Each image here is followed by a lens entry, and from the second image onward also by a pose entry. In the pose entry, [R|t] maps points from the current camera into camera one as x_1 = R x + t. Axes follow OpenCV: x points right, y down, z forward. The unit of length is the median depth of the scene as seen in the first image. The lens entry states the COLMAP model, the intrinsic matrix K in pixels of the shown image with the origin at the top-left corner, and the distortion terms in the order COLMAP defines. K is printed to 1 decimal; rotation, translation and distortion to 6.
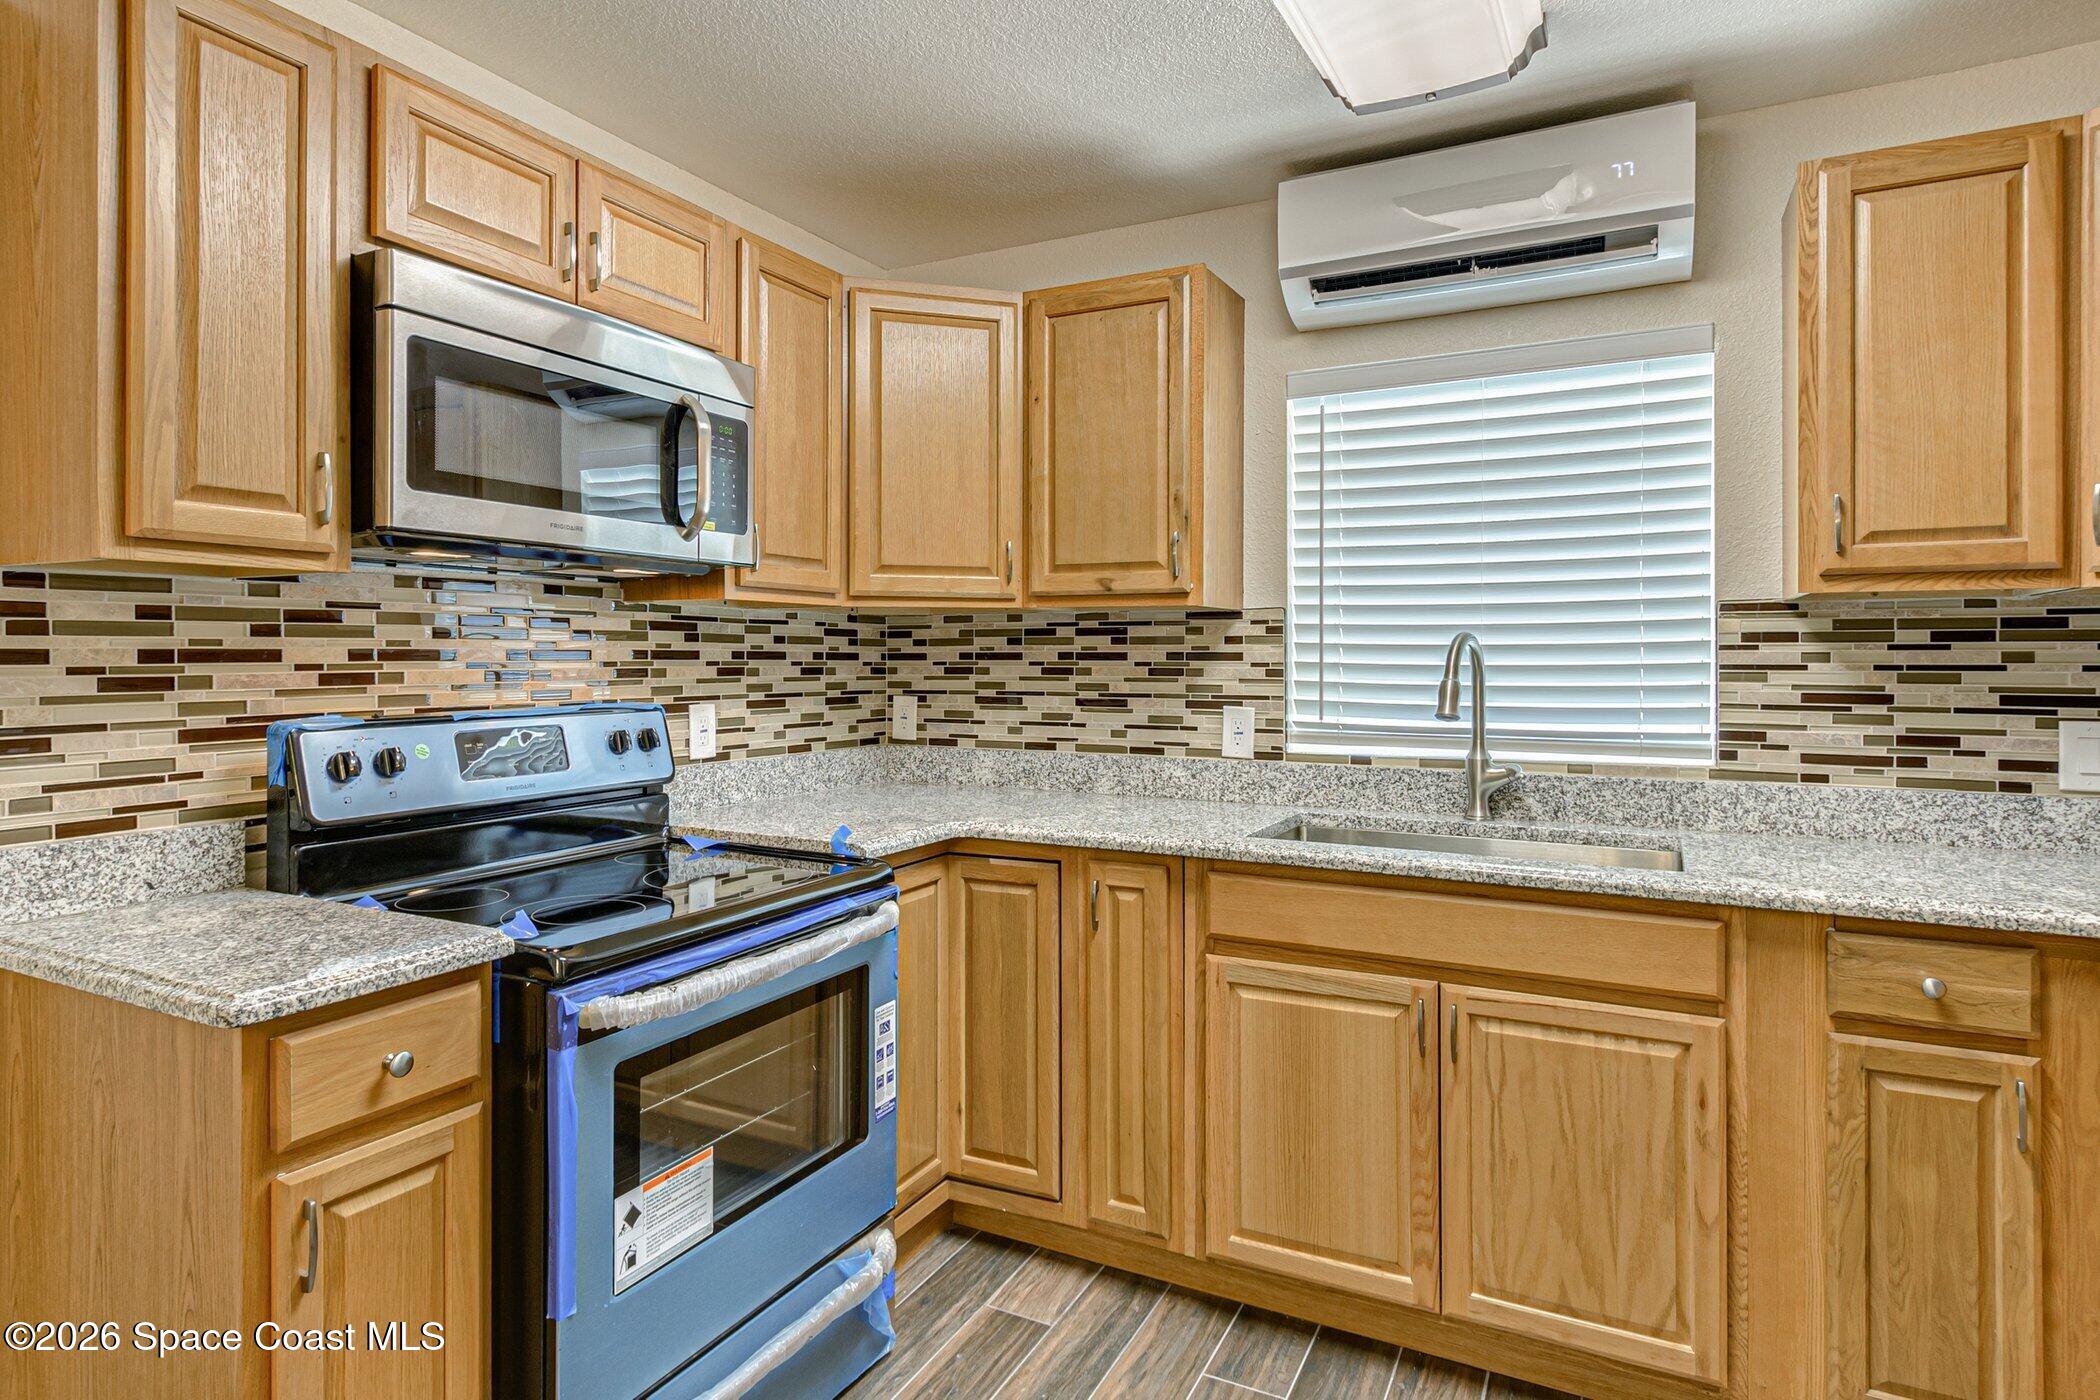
lens RADIAL K [[1164.6, 0, 1017.2], [0, 1164.6, 660.7], [0, 0, 1]] dist [0.004909, -0.001712]
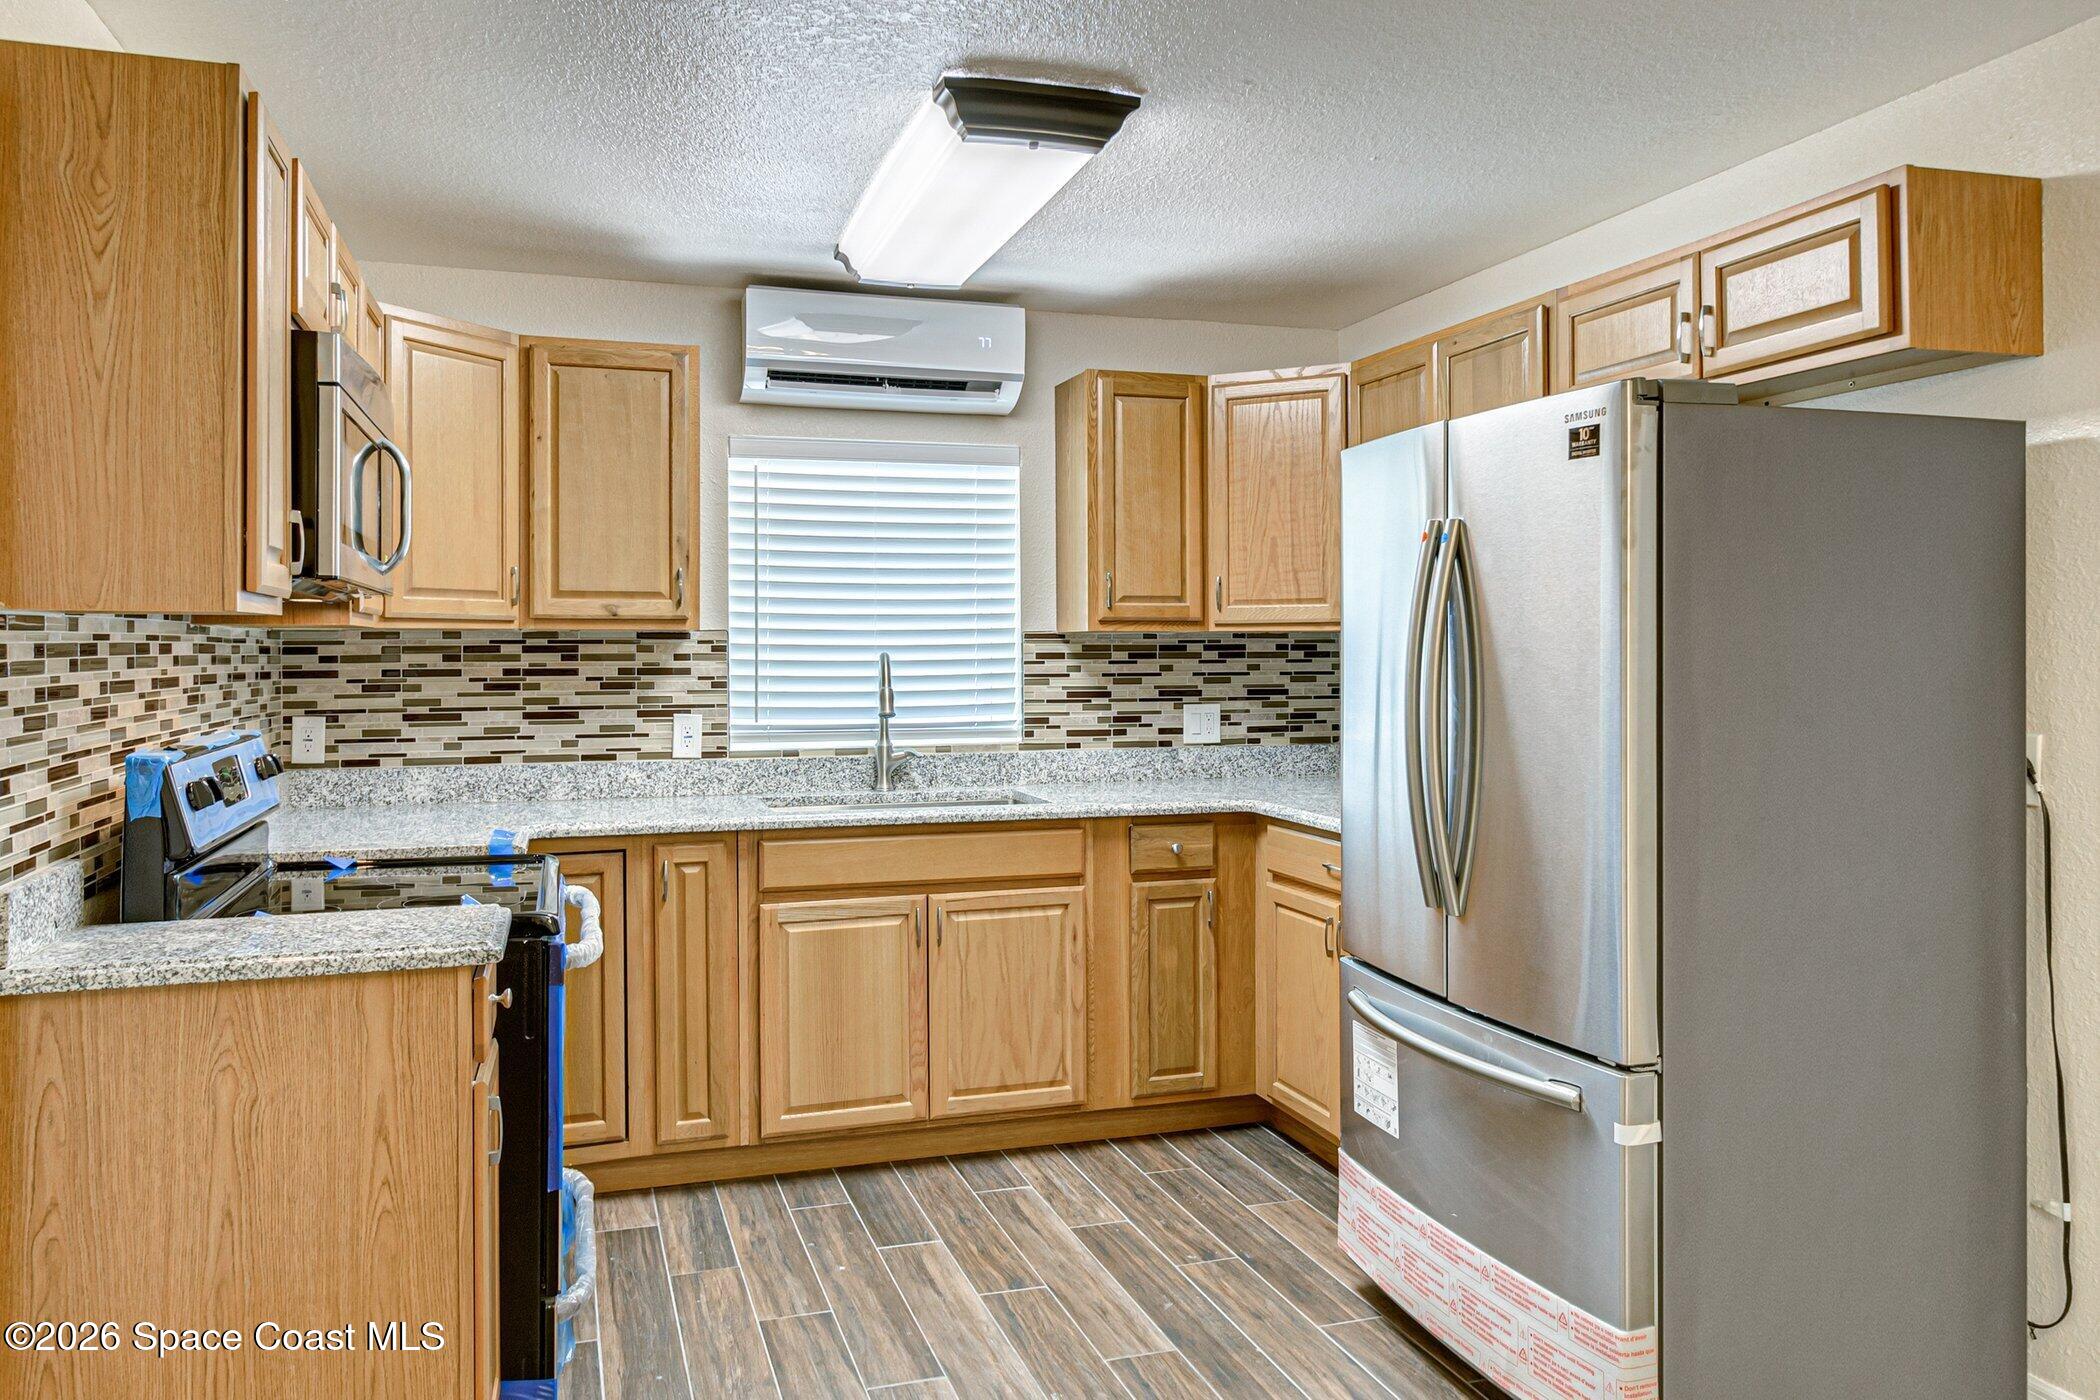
lens RADIAL K [[1510.6, 0, 1058.9], [0, 1510.6, 654.6], [0, 0, 1]] dist [0.011924, -0.013434]
pose [[0.686283, -0.005853, 0.727311, -0.827067], [0.005722, 0.999980, 0.002649, -0.028024], [-0.727312, 0.002343, 0.686303, -0.391047]]
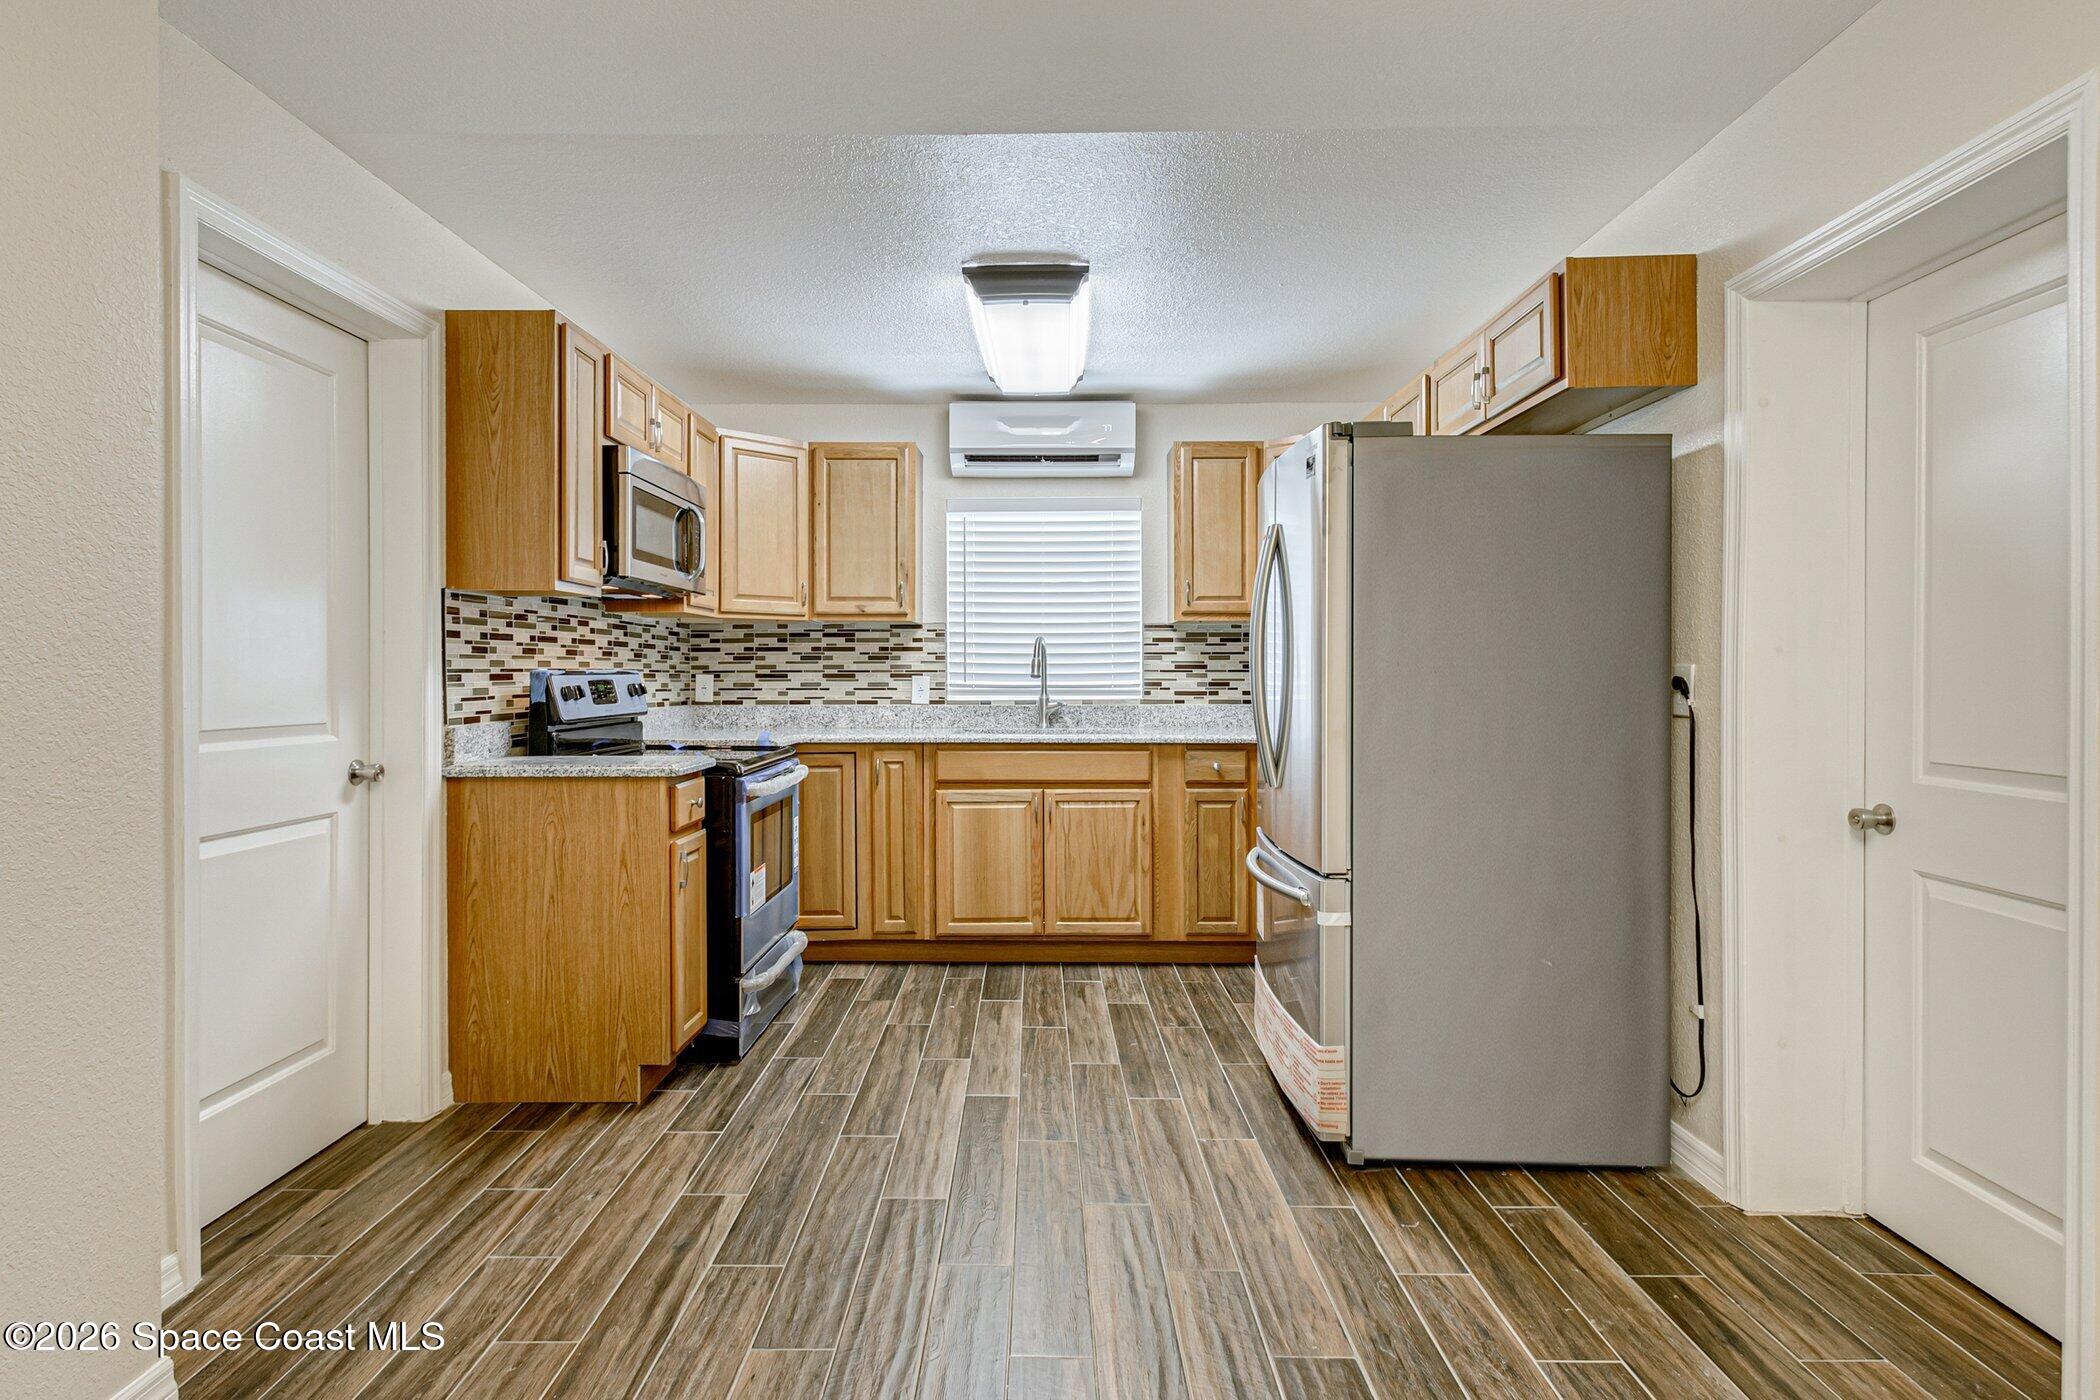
lens RADIAL K [[1164.6, 0, 1045.1], [0, 1164.6, 688.9], [0, 0, 1]] dist [0.004909, -0.001712]
pose [[0.882722, -0.007649, 0.469834, -0.634225], [0.003855, 0.999952, 0.009036, 0.054901], [-0.469880, -0.006165, 0.882709, -0.908992]]
